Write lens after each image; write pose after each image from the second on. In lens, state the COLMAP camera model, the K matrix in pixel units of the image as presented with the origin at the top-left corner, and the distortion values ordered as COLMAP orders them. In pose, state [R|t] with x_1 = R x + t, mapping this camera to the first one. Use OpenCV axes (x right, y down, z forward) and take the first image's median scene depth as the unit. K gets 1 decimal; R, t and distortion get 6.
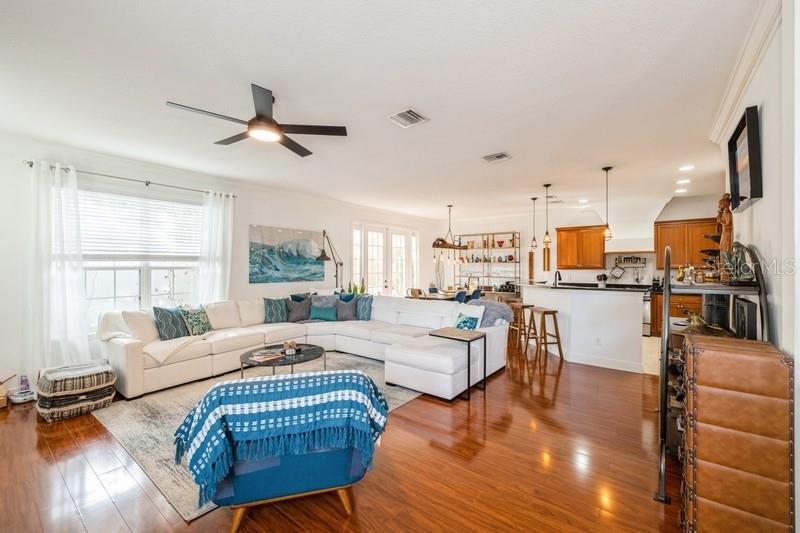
lens RADIAL K [[336.2, 0, 398.3], [0, 336.2, 265.5], [0, 0, 1]] dist [0.000386, -0.000116]
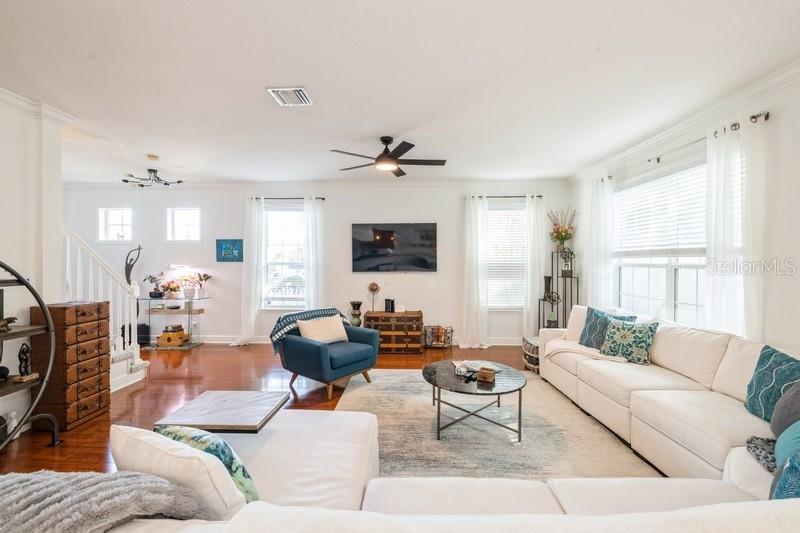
lens RADIAL K [[336.2, 0, 401.3], [0, 336.2, 262.7], [0, 0, 1]] dist [0.000386, -0.000116]
pose [[-0.802036, 0.001395, -0.597274, 0.164500], [-0.003927, 0.999963, 0.007608, -0.003037], [0.597263, 0.008448, -0.802001, 0.987670]]
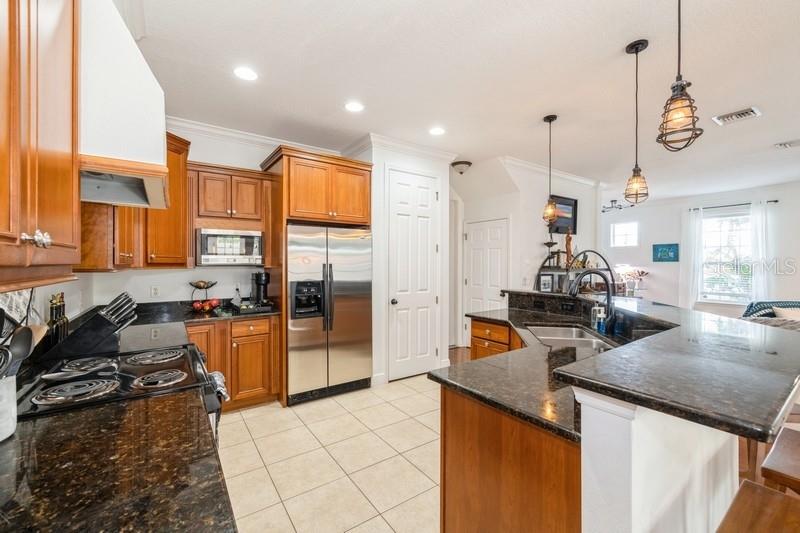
lens RADIAL K [[336.2, 0, 401.7], [0, 336.2, 265.9], [0, 0, 1]] dist [0.000386, -0.000116]
pose [[-0.955525, -0.002455, 0.294901, 0.558866], [0.000044, 0.999964, 0.008469, 0.008803], [-0.294911, 0.008105, -0.955490, 1.392022]]
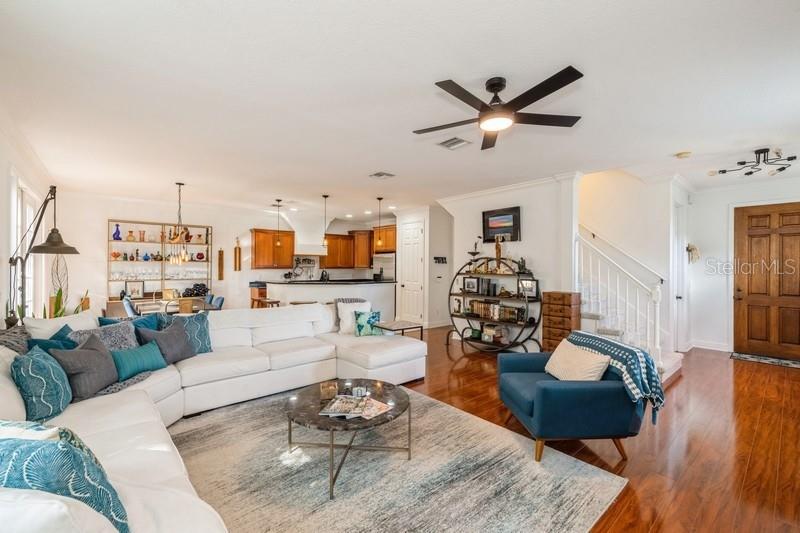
lens RADIAL K [[336.2, 0, 404.0], [0, 336.2, 264.9], [0, 0, 1]] dist [0.000386, -0.000116]
pose [[0.183935, 0.002715, 0.982935, -0.624304], [-0.001744, 0.999996, -0.002436, 0.000836], [-0.982937, -0.001266, 0.183938, 0.498084]]
